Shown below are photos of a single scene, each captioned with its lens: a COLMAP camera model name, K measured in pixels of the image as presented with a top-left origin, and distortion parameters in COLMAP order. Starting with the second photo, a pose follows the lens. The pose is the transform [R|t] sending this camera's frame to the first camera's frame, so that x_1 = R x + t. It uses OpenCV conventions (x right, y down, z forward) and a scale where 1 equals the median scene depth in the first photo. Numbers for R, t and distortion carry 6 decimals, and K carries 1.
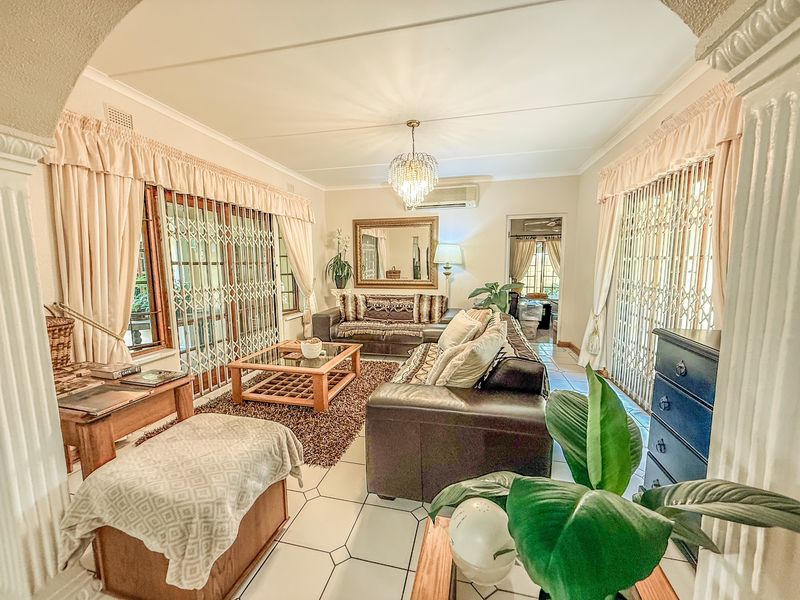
lens RADIAL K [[316.8, 0, 400.8], [0, 316.8, 296.8], [0, 0, 1]] dist [-0.000882, 0.000250]
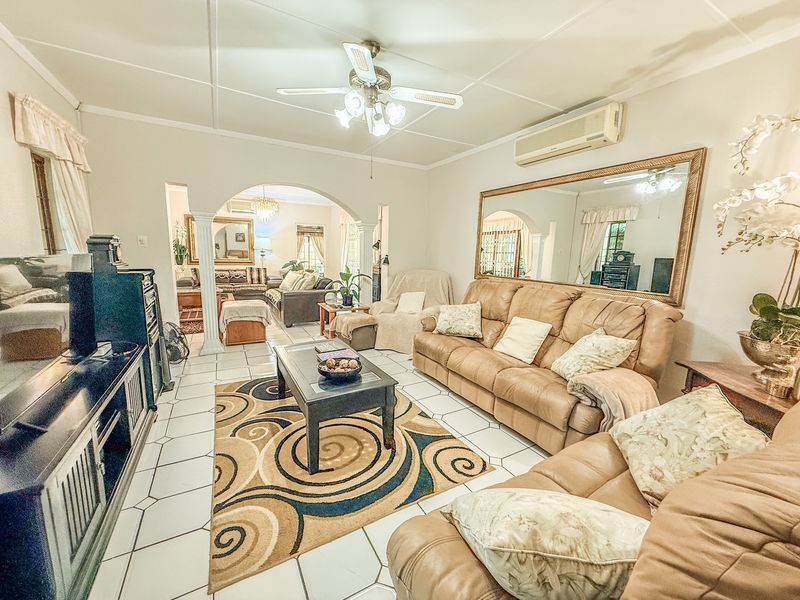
lens RADIAL K [[316.8, 0, 399.0], [0, 316.8, 300.0], [0, 0, 1]] dist [-0.000882, 0.000250]
pose [[0.741442, -0.082223, 0.665961, -0.476748], [0.049021, 0.996449, 0.068450, 0.086479], [-0.669224, -0.018106, 0.742840, -0.748790]]
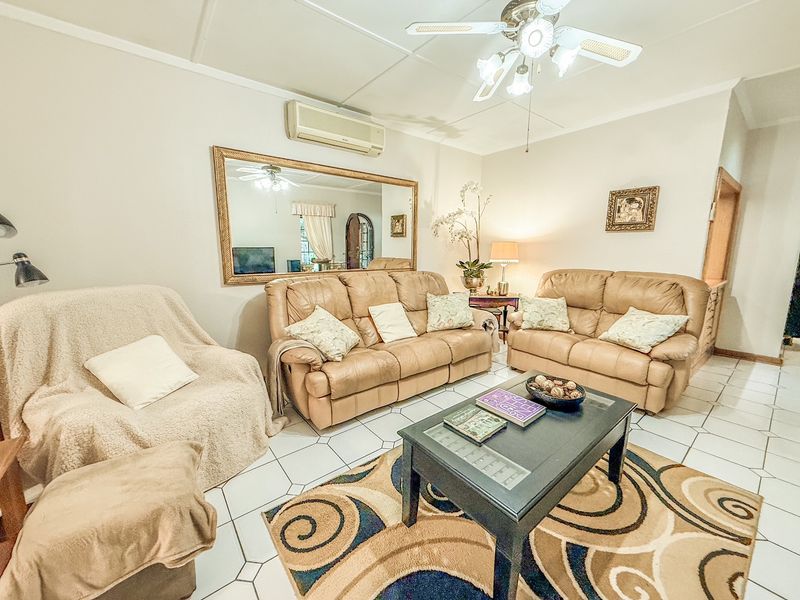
lens RADIAL K [[316.8, 0, 400.3], [0, 316.8, 298.7], [0, 0, 1]] dist [-0.000882, 0.000250]
pose [[-0.780795, -0.099061, 0.616885, 0.134669], [0.071162, 0.966825, 0.245325, -0.224404], [-0.620722, 0.235447, -0.747843, 2.191463]]
